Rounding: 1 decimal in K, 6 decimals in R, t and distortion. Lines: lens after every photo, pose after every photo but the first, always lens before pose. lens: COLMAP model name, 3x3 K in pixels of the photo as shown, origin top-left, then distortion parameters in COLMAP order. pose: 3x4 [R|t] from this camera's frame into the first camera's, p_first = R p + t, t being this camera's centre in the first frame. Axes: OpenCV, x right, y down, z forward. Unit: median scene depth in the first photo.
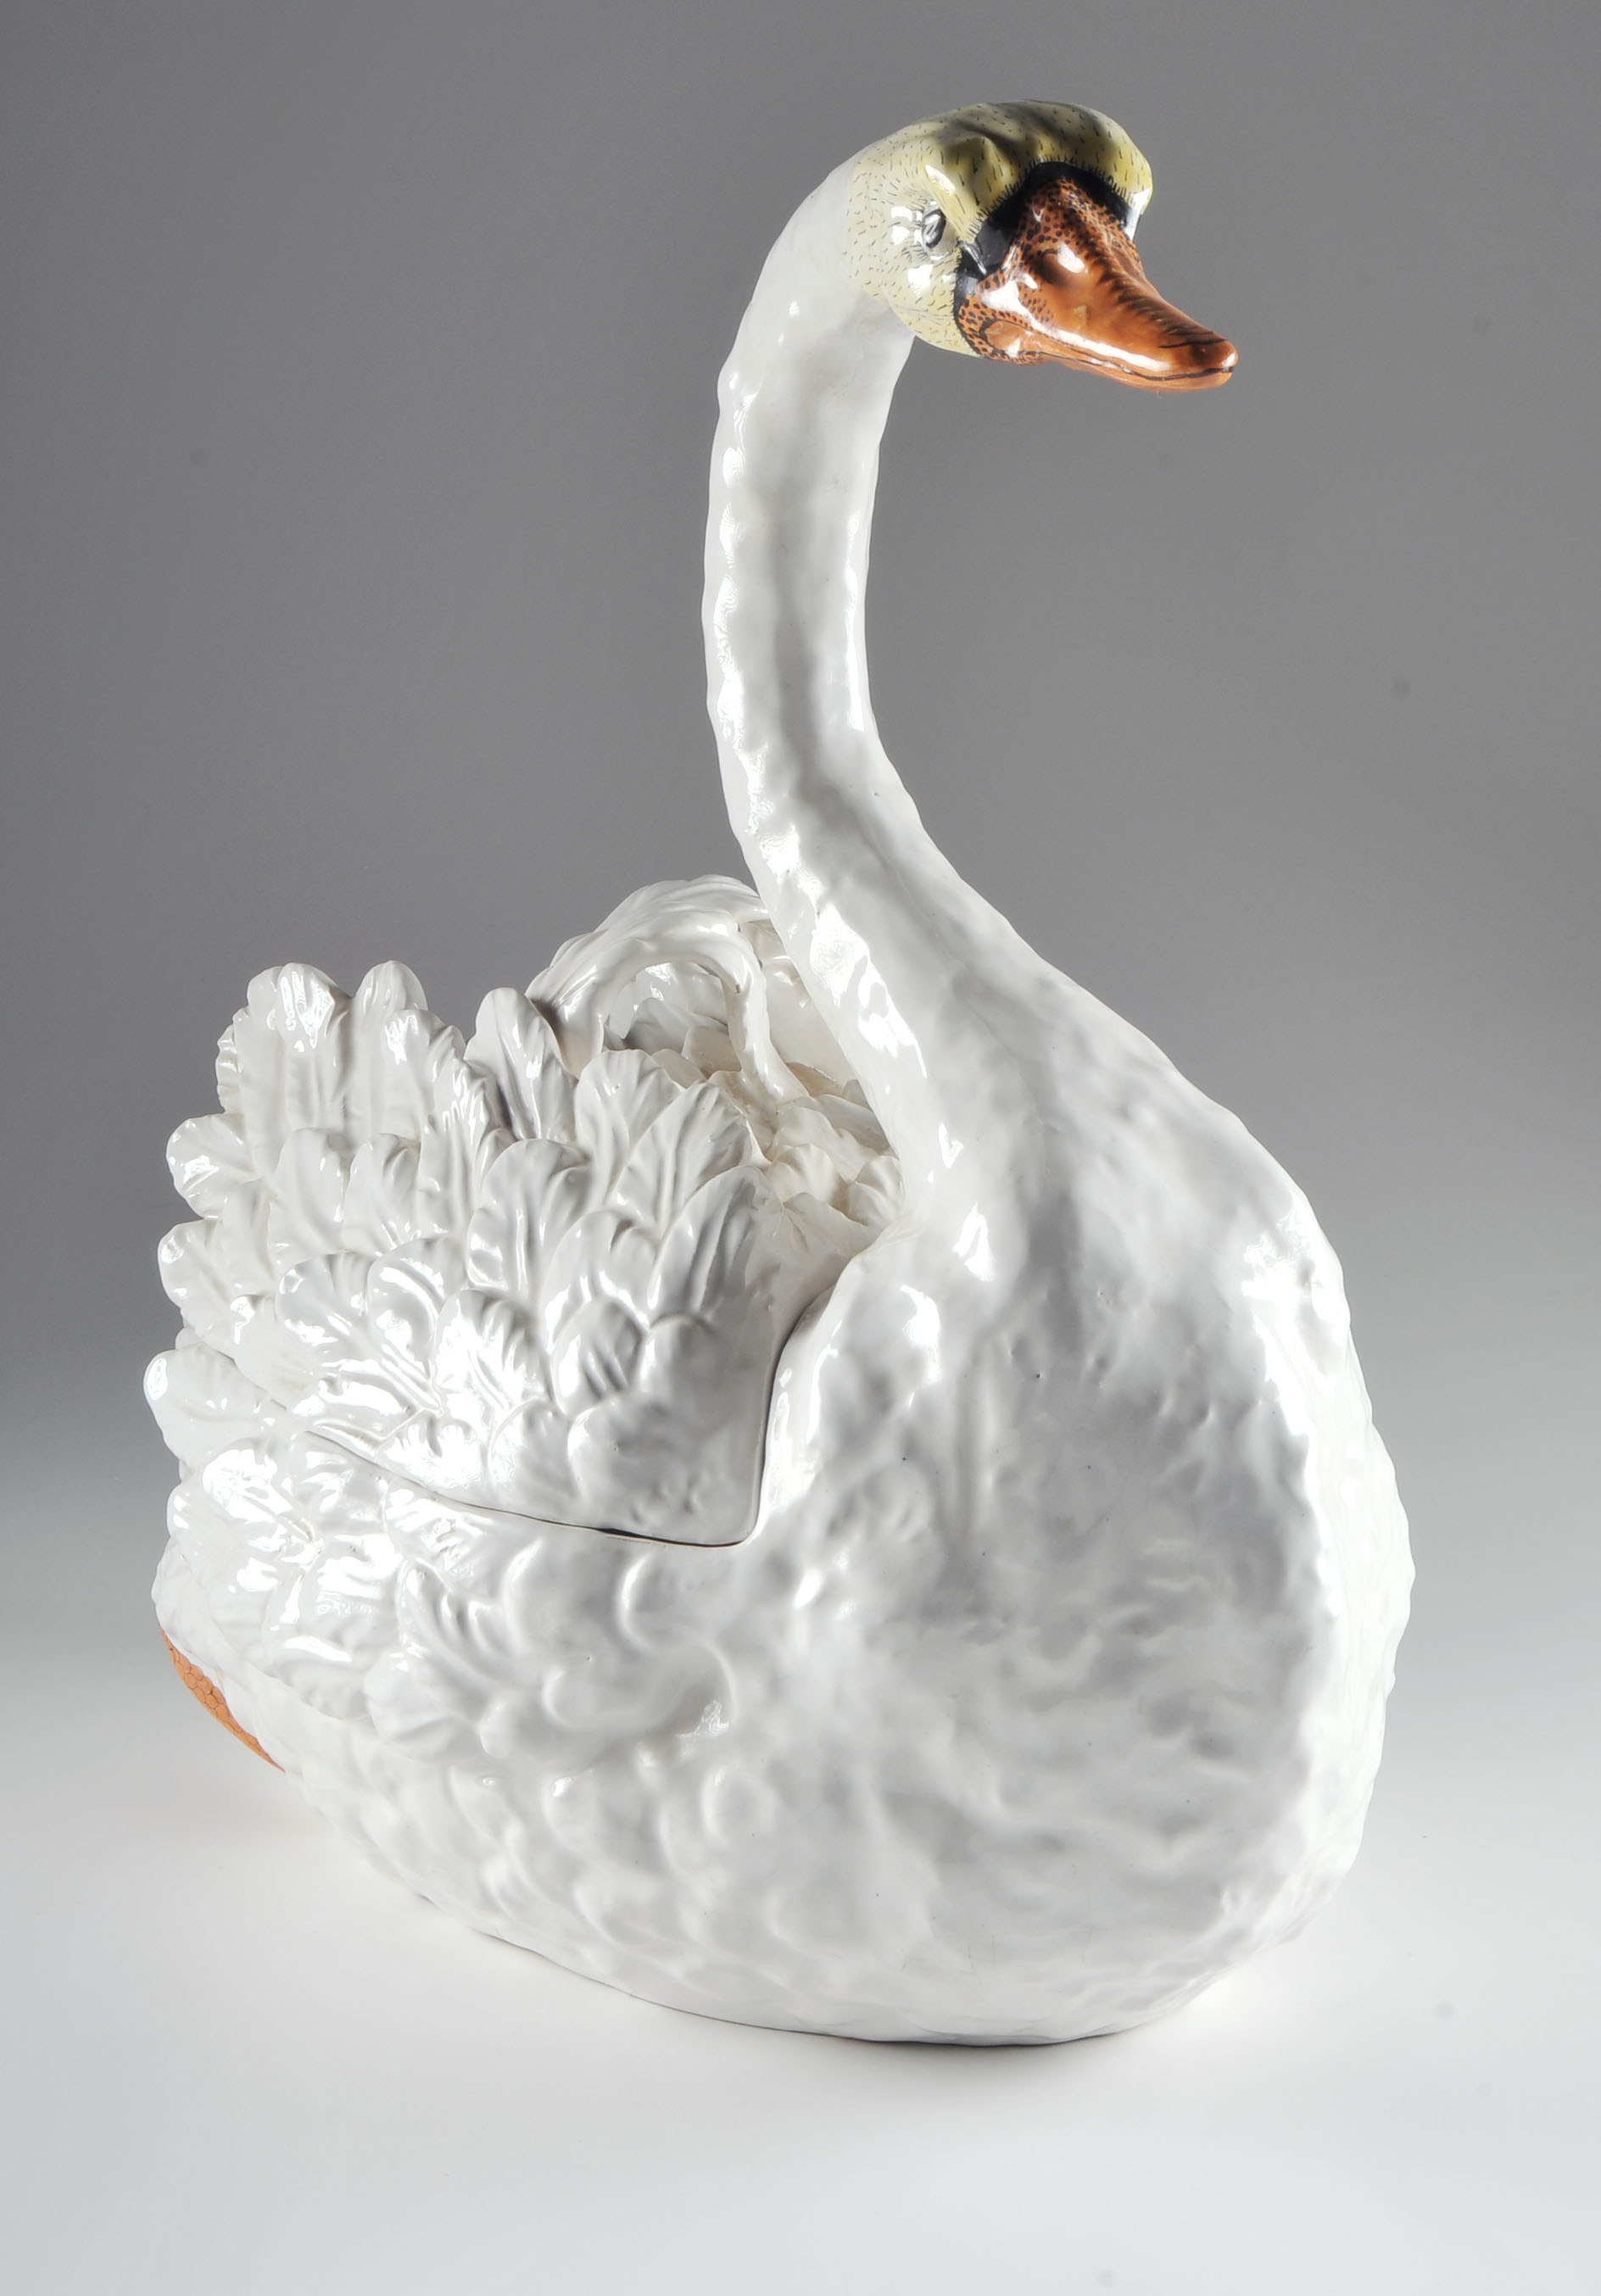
lens RADIAL K [[3341.8, 0, 801.5], [0, 3341.8, 1147.4], [0, 0, 1]] dist [-0.148047, 0.000000]
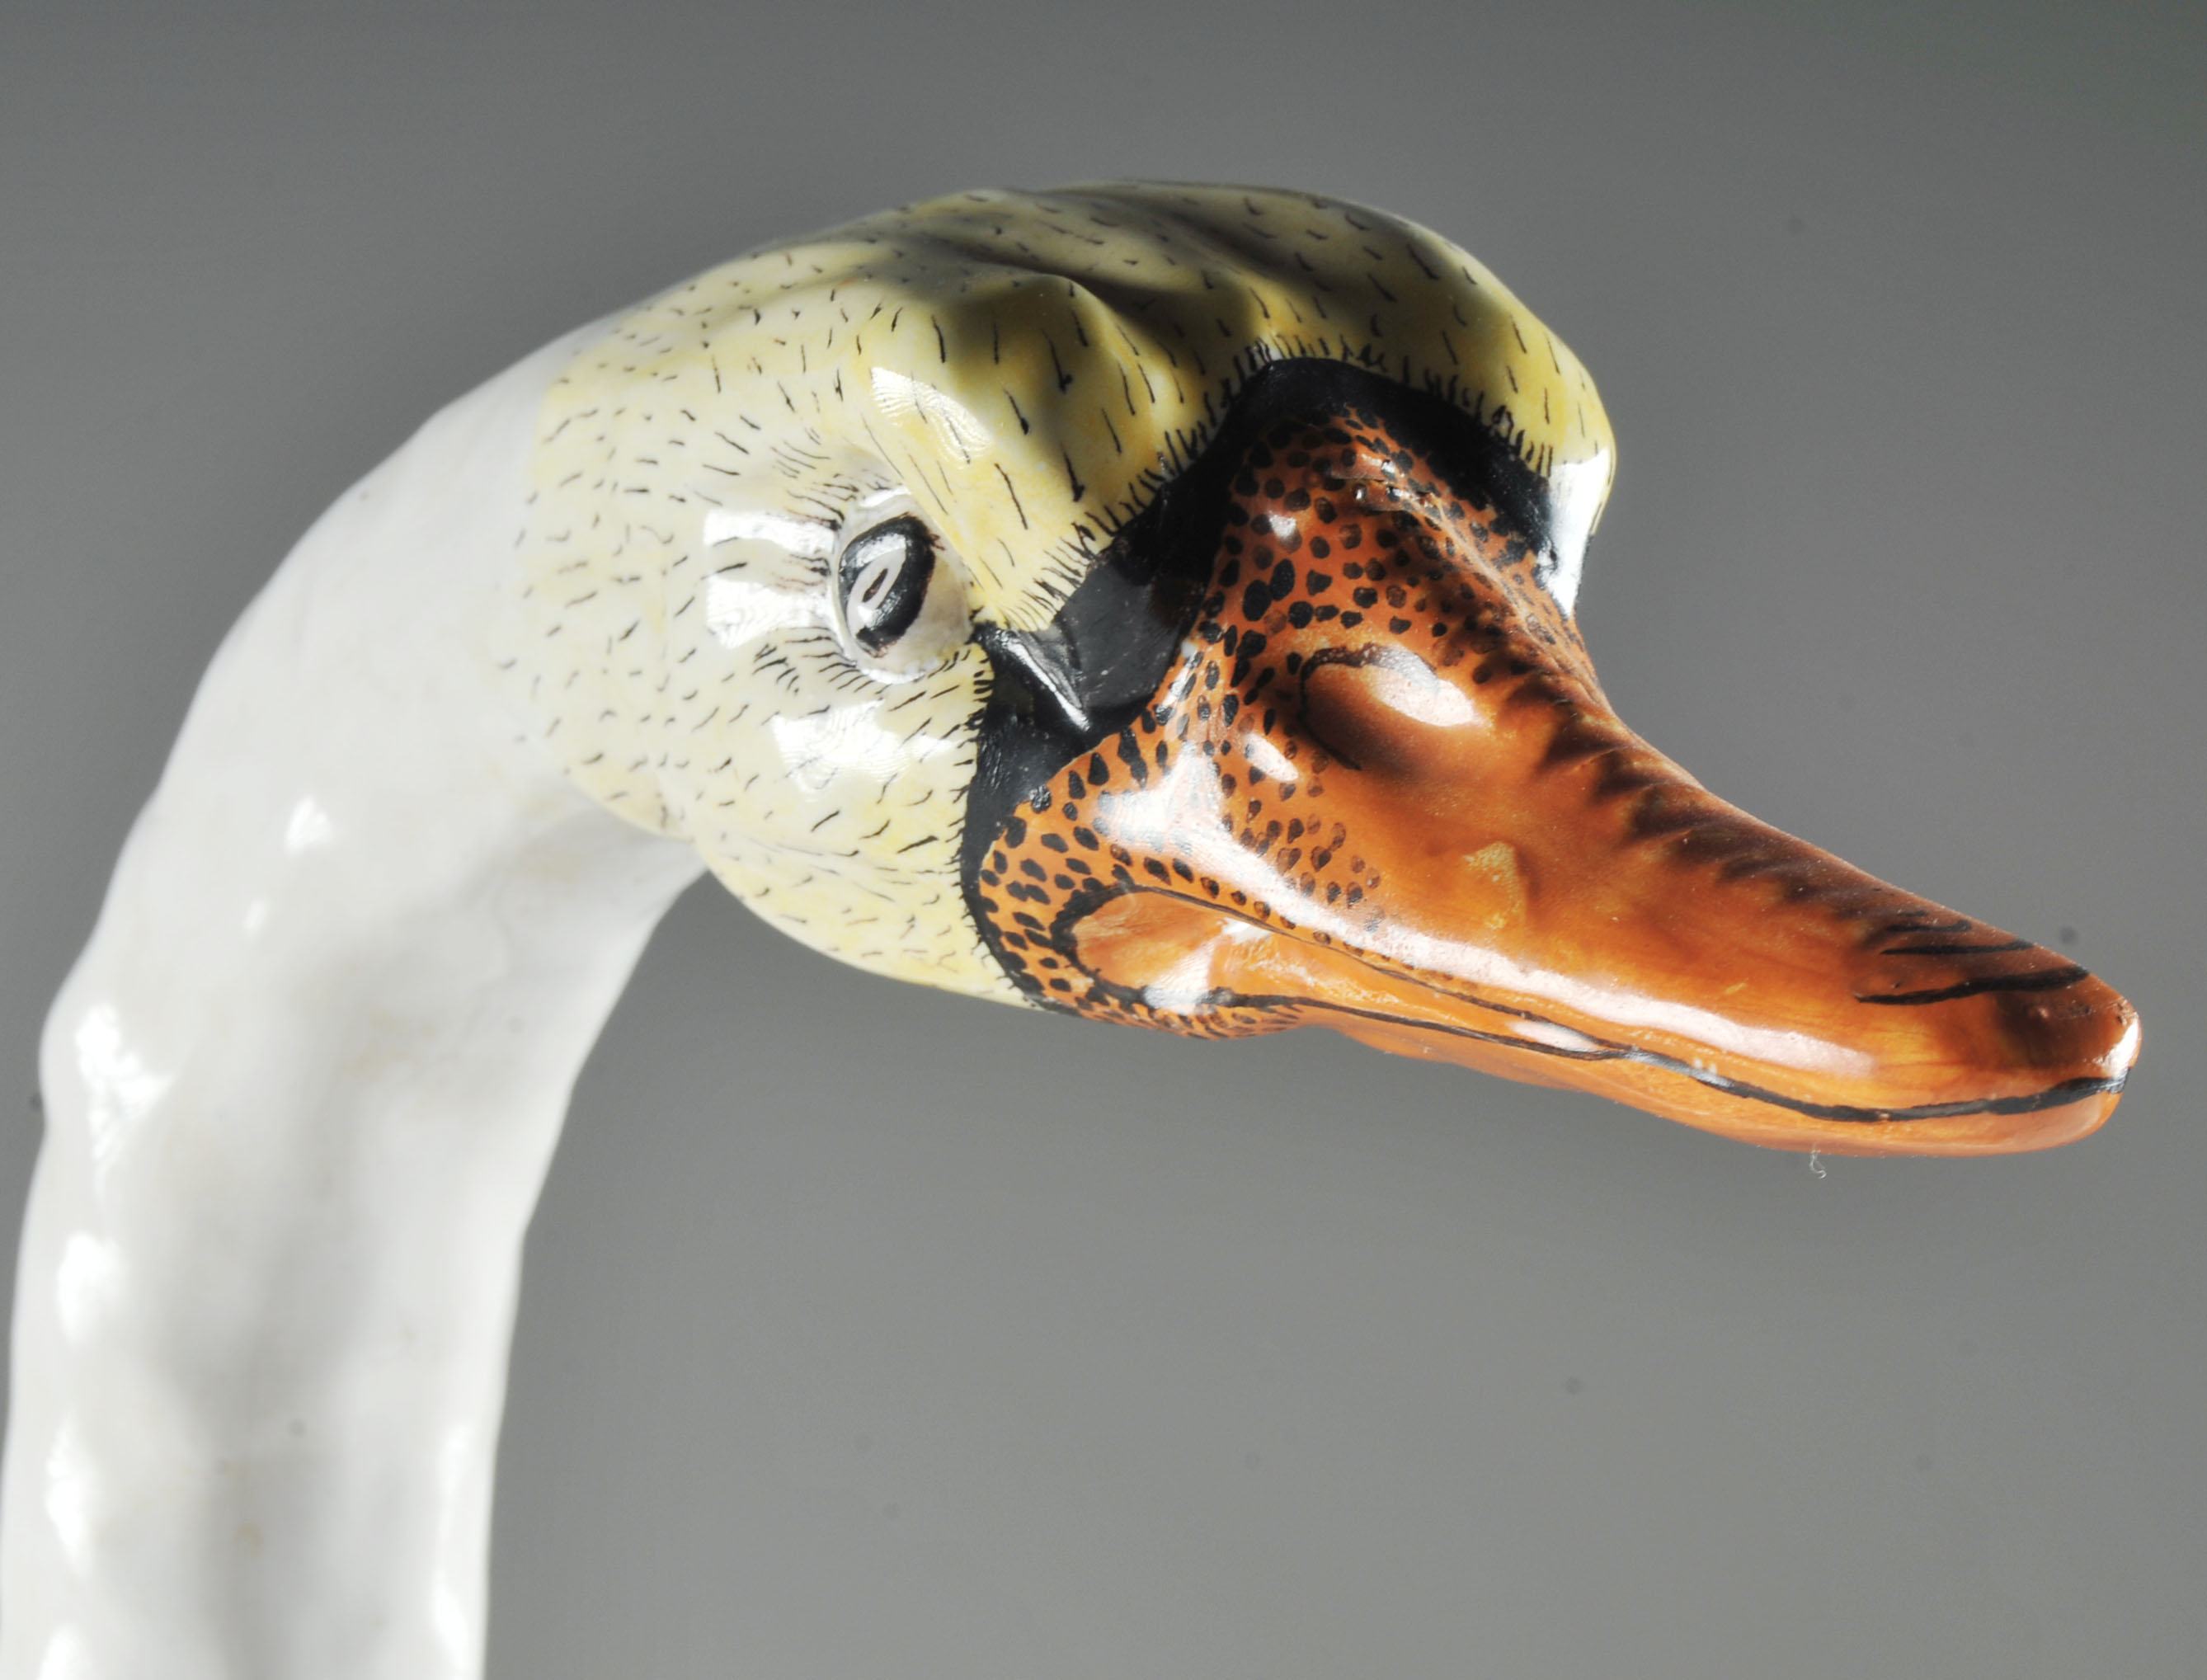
lens RADIAL K [[5931.0, 0, 1102.8], [0, 5931.0, 839.0], [0, 0, 1]] dist [-0.120501, 0.000000]
pose [[0.981206, 0.001407, 0.192958, -0.044726], [0.043926, 0.972091, -0.230454, -0.134552], [-0.187897, 0.234599, 0.953760, 0.502891]]
